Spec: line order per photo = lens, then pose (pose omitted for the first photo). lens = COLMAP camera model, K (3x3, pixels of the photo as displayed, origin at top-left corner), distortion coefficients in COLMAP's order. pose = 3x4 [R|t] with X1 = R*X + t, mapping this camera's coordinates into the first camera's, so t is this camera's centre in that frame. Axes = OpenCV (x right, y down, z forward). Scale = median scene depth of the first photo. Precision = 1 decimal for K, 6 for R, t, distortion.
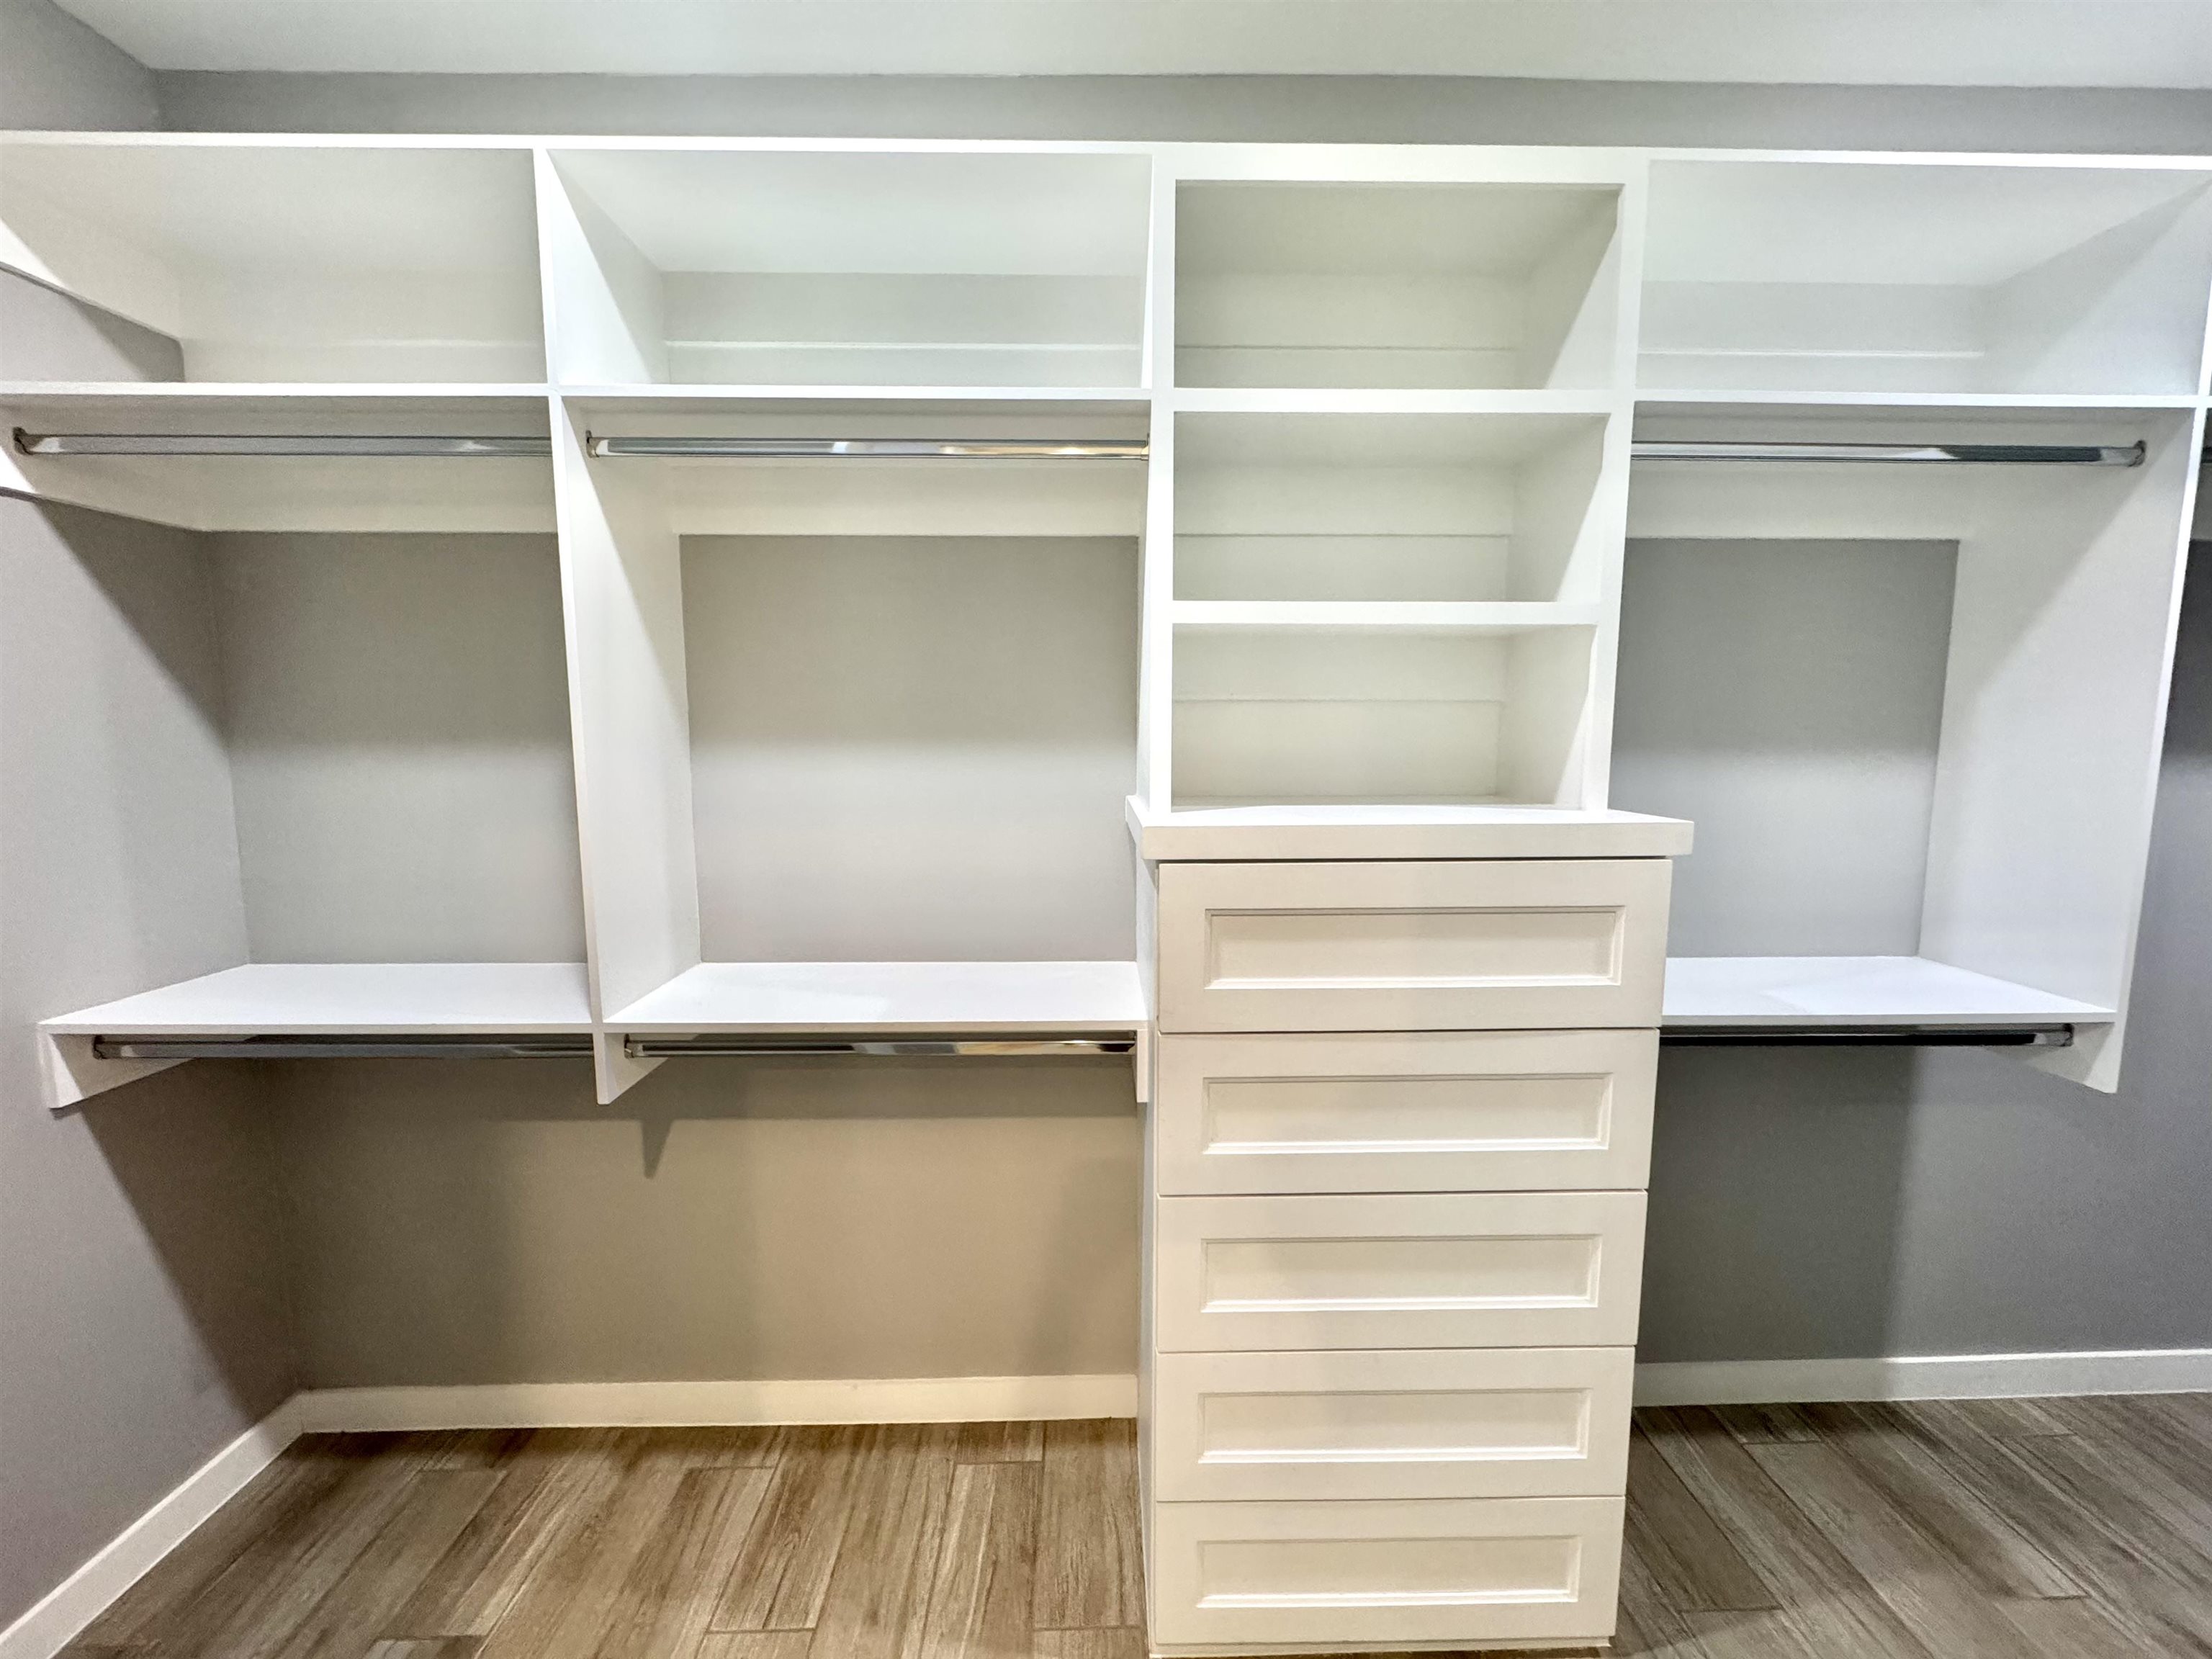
lens RADIAL K [[882.7, 0, 1106.1], [0, 882.7, 834.8], [0, 0, 1]] dist [-0.003720, 0.000135]
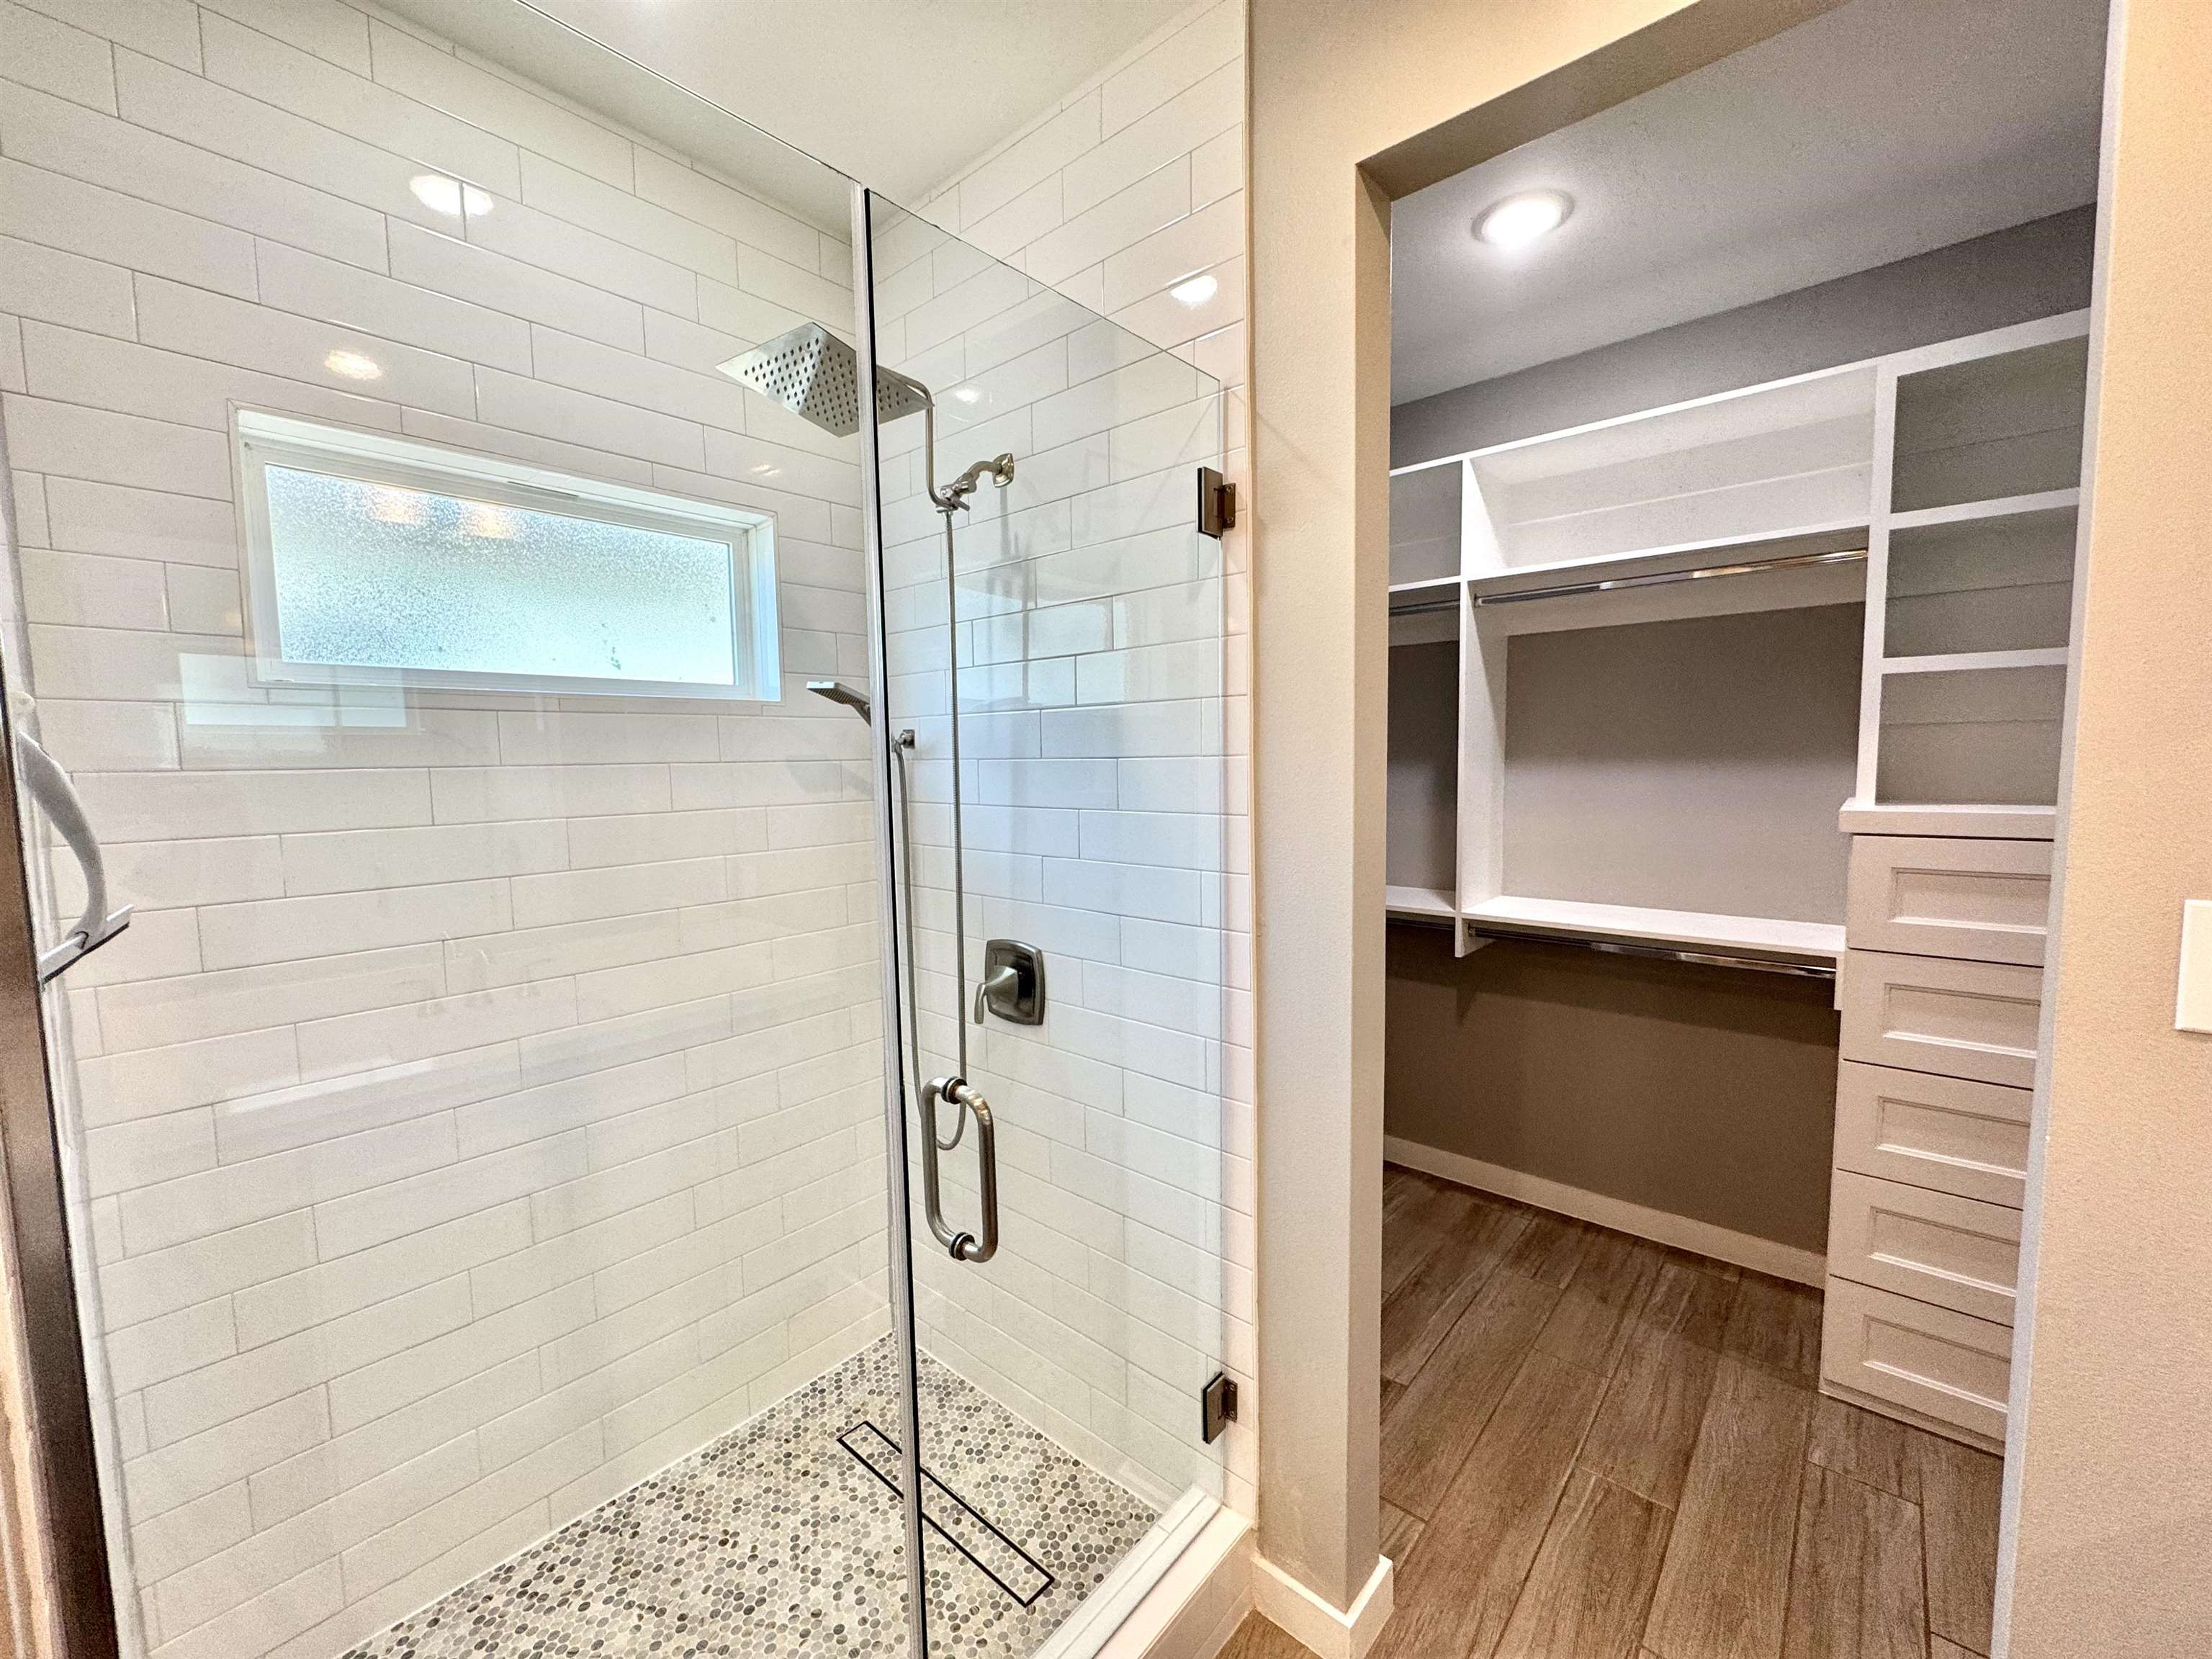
lens RADIAL K [[882.7, 0, 1110.5], [0, 882.7, 827.1], [0, 0, 1]] dist [-0.003720, 0.000135]
pose [[0.740460, 0.043583, -0.670686, 0.106054], [-0.061471, 0.998104, -0.003006, 0.081075], [0.669283, 0.043453, 0.741736, -0.803629]]
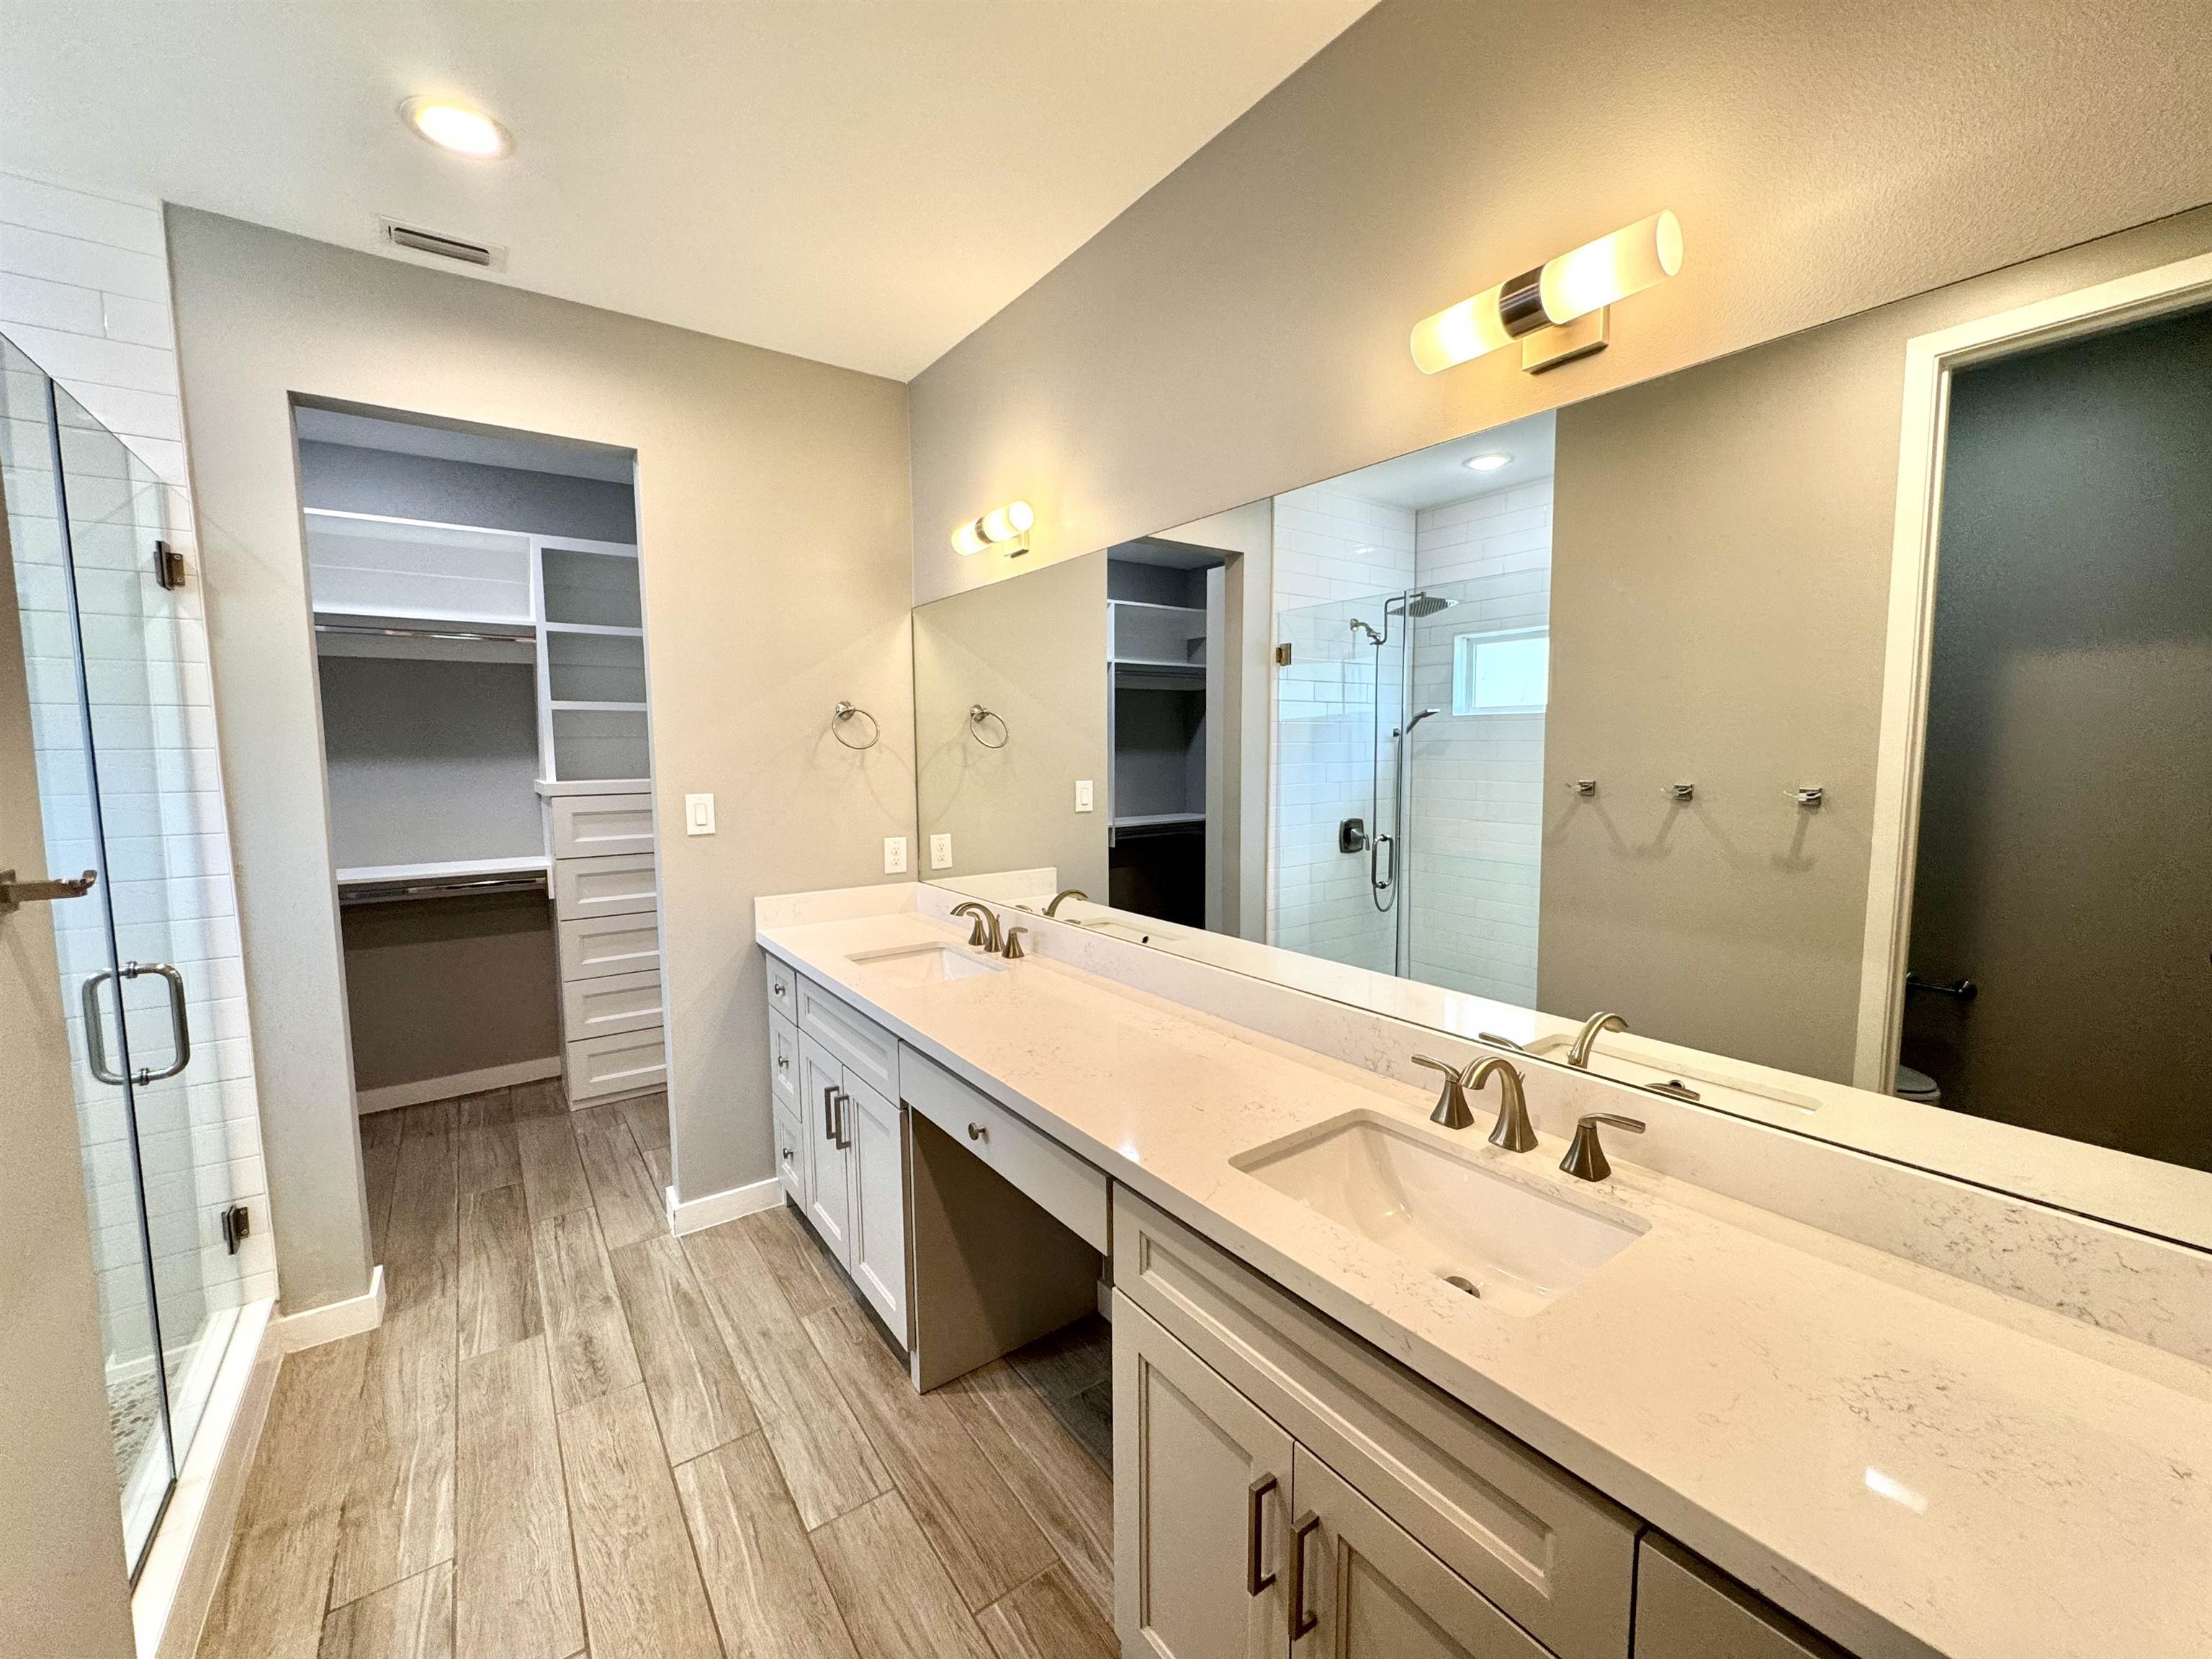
lens RADIAL K [[882.7, 0, 1106.6], [0, 882.7, 830.5], [0, 0, 1]] dist [-0.003720, 0.000135]
pose [[0.819236, -0.059428, 0.570368, -0.078674], [0.071831, 0.997417, 0.000750, 0.208753], [-0.568939, 0.040356, 0.821389, -1.845407]]
